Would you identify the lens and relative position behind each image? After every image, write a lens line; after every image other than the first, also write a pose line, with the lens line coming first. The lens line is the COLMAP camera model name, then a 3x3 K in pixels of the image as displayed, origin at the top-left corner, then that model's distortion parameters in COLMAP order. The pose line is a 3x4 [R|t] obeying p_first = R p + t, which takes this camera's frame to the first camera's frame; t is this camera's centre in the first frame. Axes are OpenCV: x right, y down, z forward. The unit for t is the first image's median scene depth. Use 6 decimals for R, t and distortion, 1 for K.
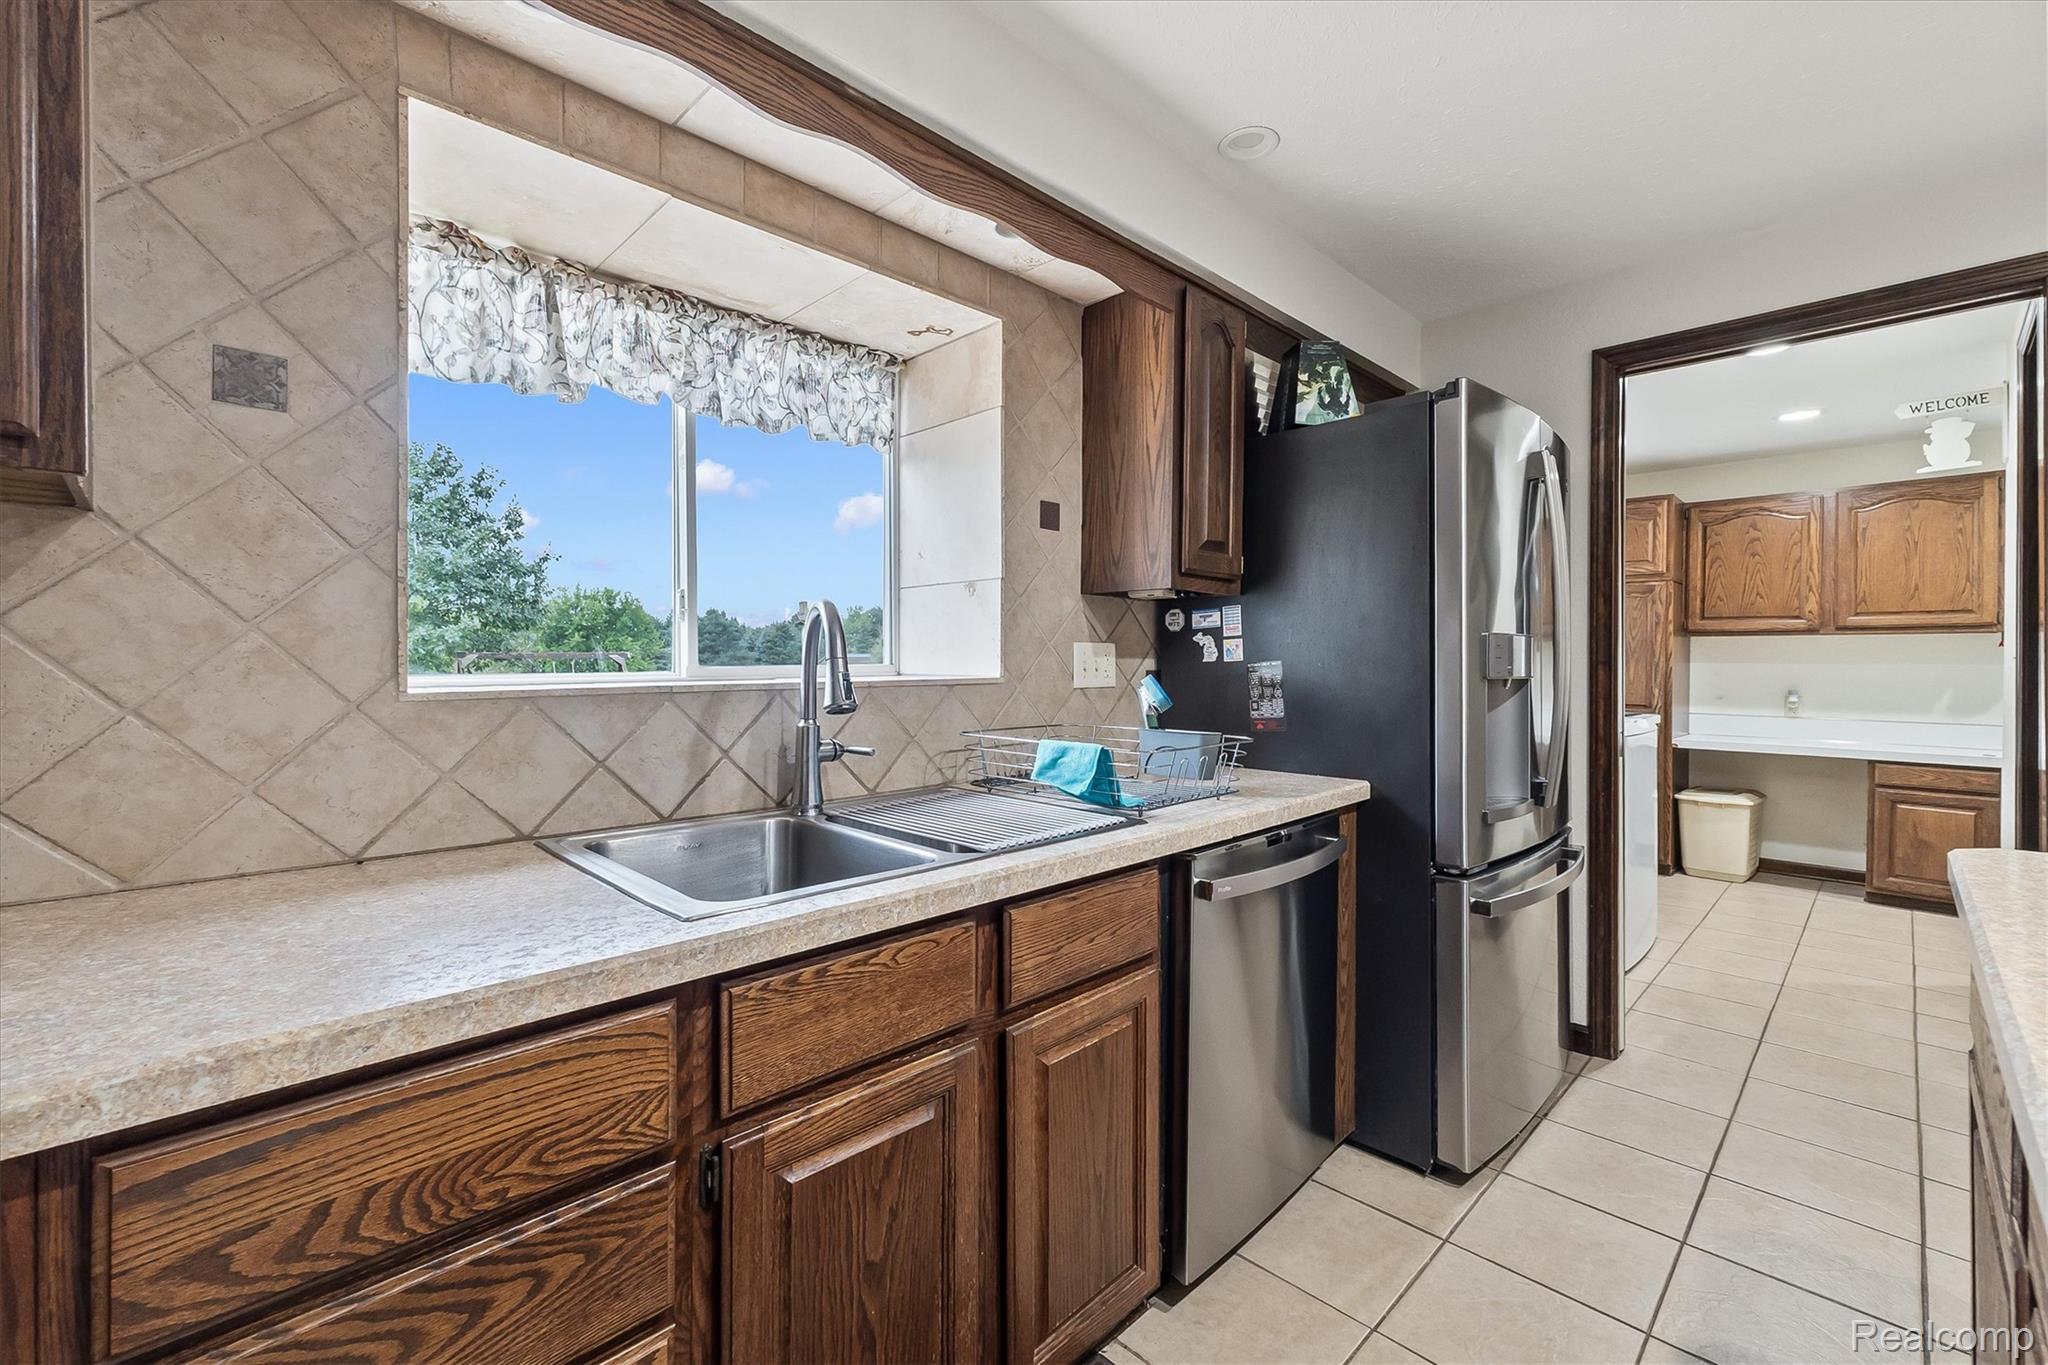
lens RADIAL K [[850.4, 0, 1023.2], [0, 850.4, 668.6], [0, 0, 1]] dist [0.003999, -0.000091]
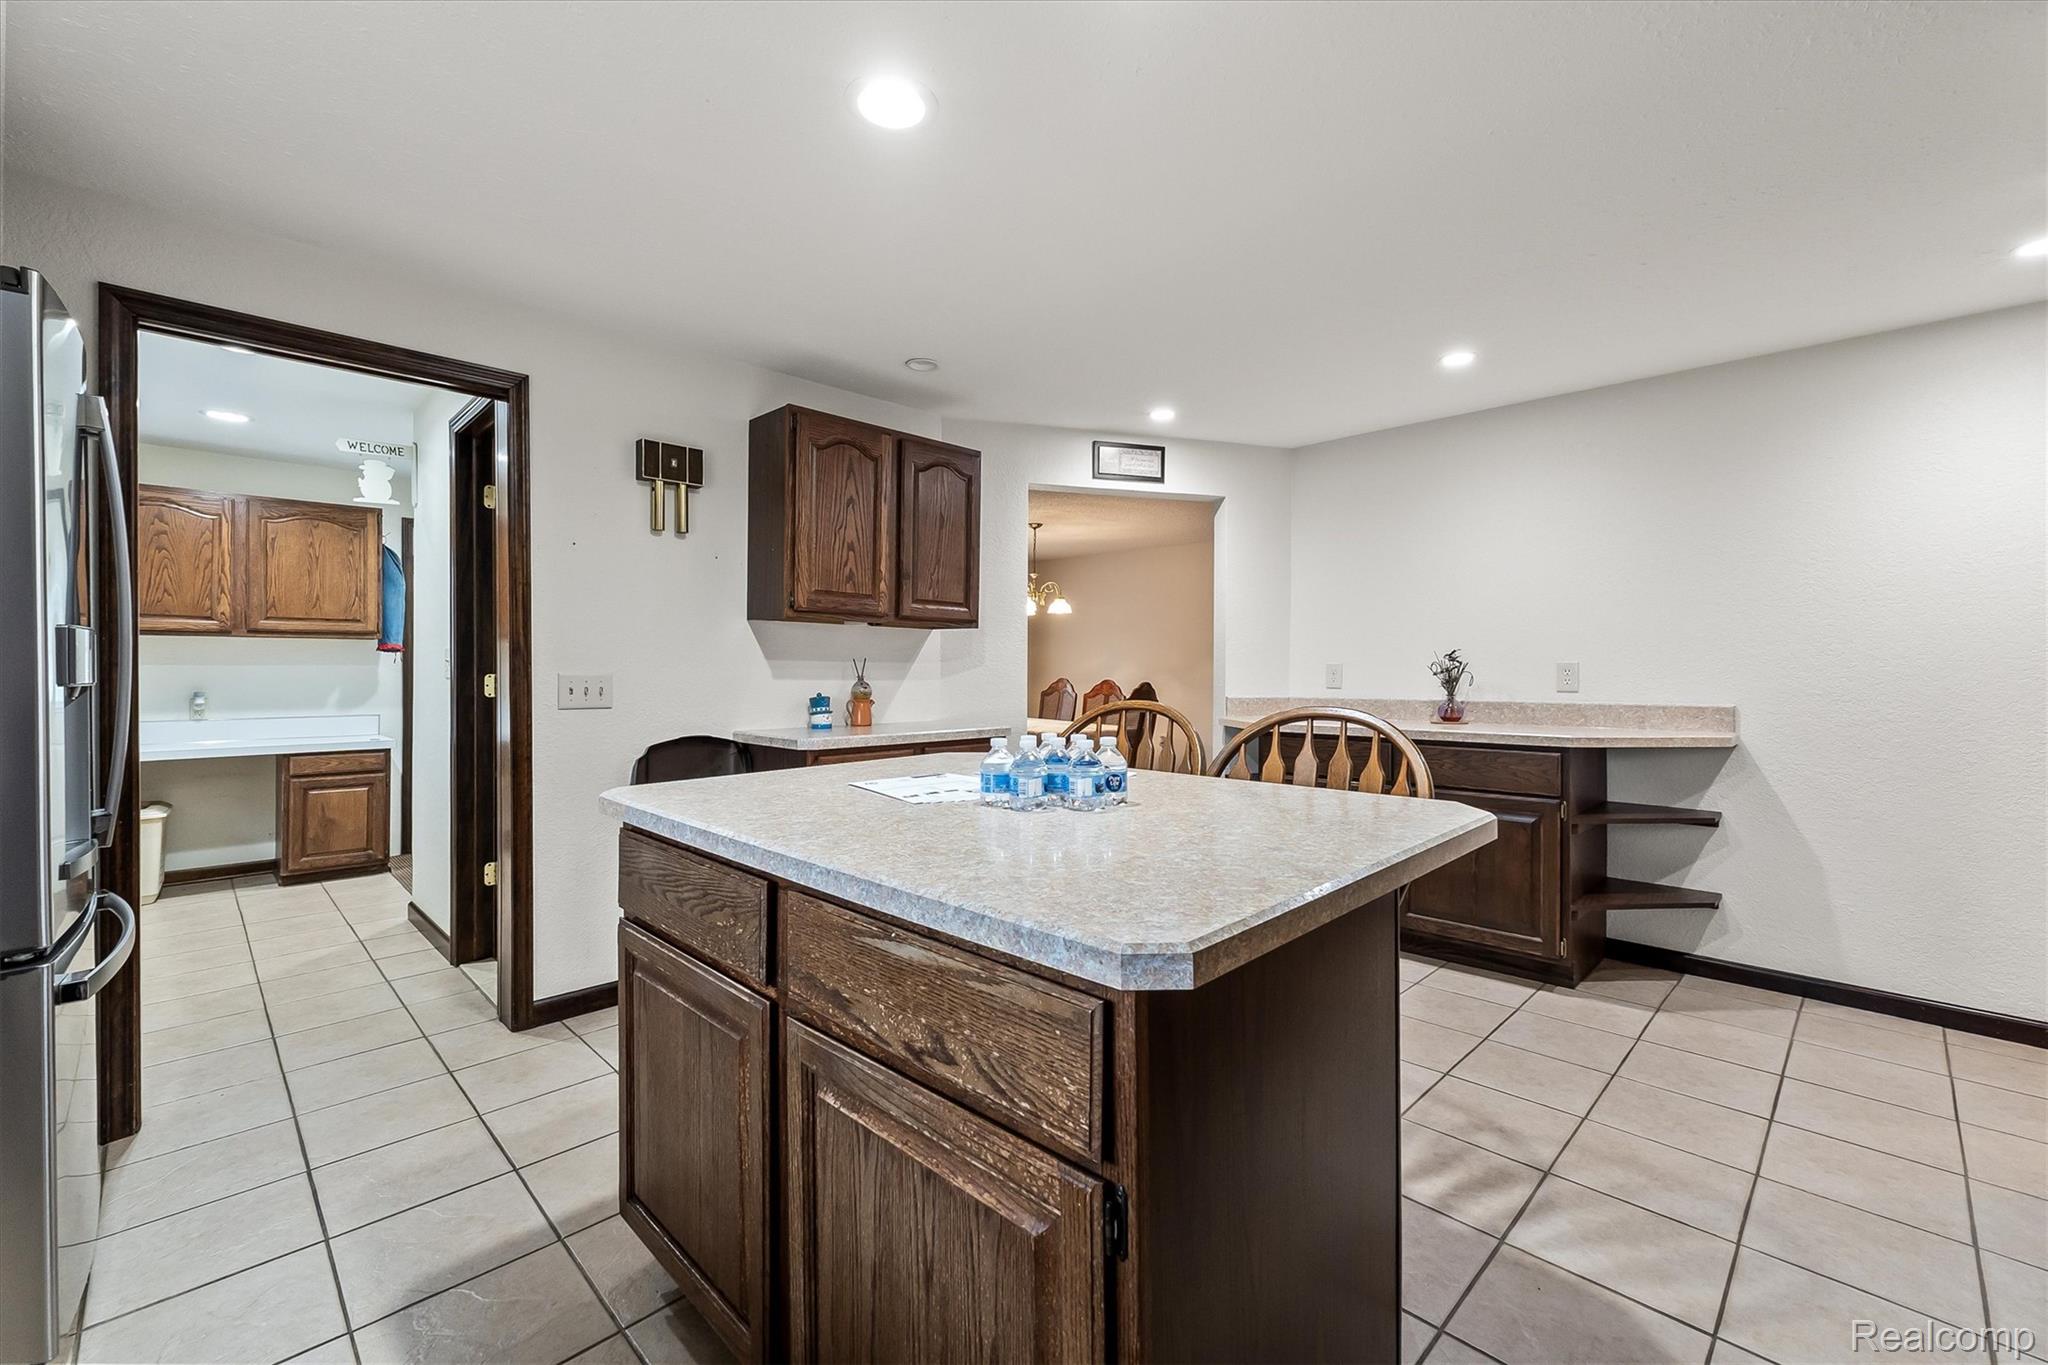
lens RADIAL K [[850.4, 0, 1025.8], [0, 850.4, 670.2], [0, 0, 1]] dist [0.003999, -0.000091]
pose [[-0.008422, -0.009523, 0.999919, -0.094860], [0.009278, 0.999911, 0.009601, -0.000756], [-0.999921, 0.009358, -0.008333, 0.071523]]
